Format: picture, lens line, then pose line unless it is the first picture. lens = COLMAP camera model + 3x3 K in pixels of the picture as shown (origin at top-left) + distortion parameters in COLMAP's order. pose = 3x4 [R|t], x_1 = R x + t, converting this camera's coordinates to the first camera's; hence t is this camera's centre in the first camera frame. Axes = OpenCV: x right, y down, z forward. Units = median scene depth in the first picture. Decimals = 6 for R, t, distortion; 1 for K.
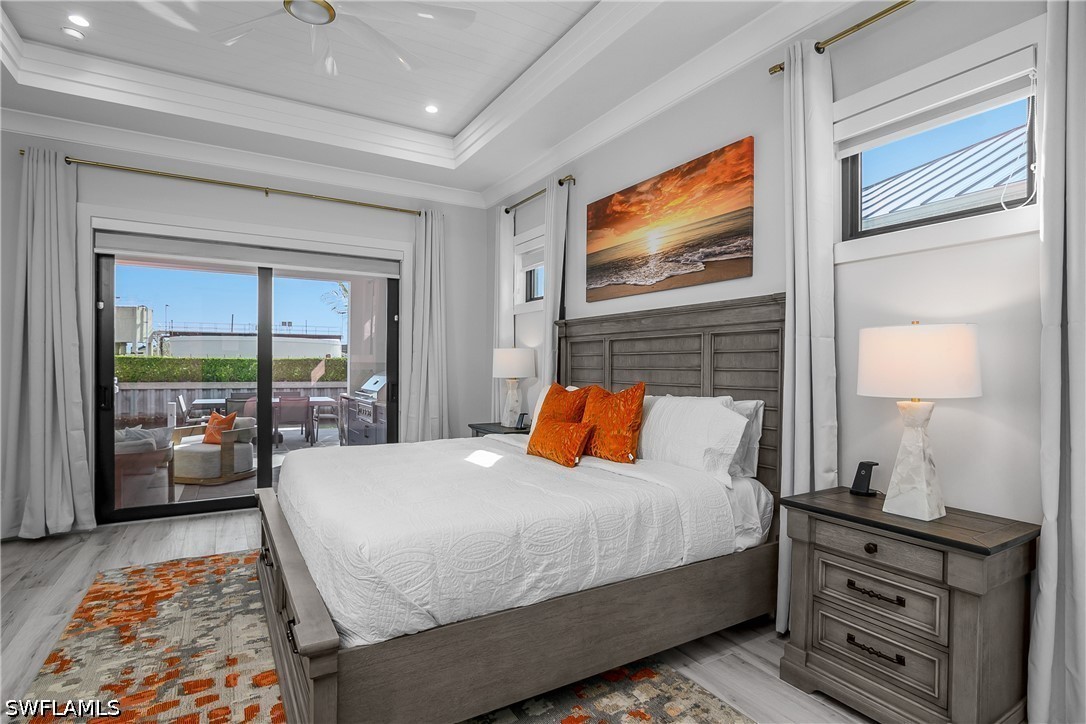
lens RADIAL K [[550.7, 0, 543.7], [0, 550.7, 364.1], [0, 0, 1]] dist [-0.022949, 0.007575]
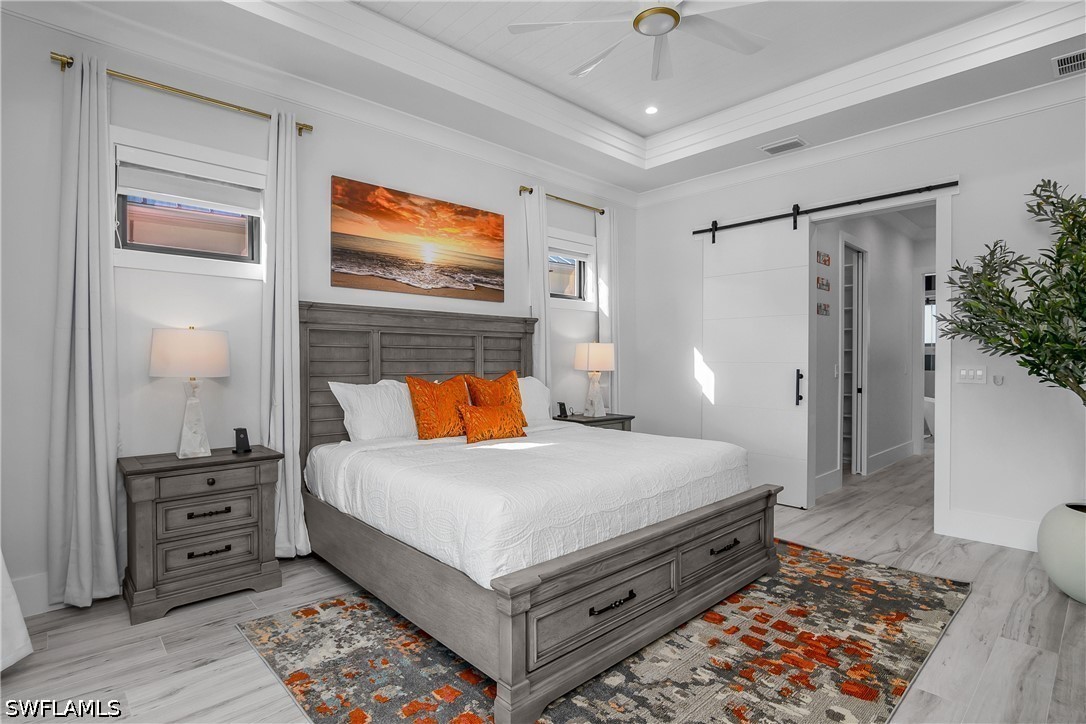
lens RADIAL K [[530.4, 0, 545.8], [0, 530.4, 361.1], [0, 0, 1]] dist [-0.022093, -0.000197]
pose [[-0.214377, -0.009866, 0.976701, -1.055201], [-0.006753, 0.999940, 0.008618, -0.002410], [-0.976728, -0.004748, -0.214430, 1.088592]]
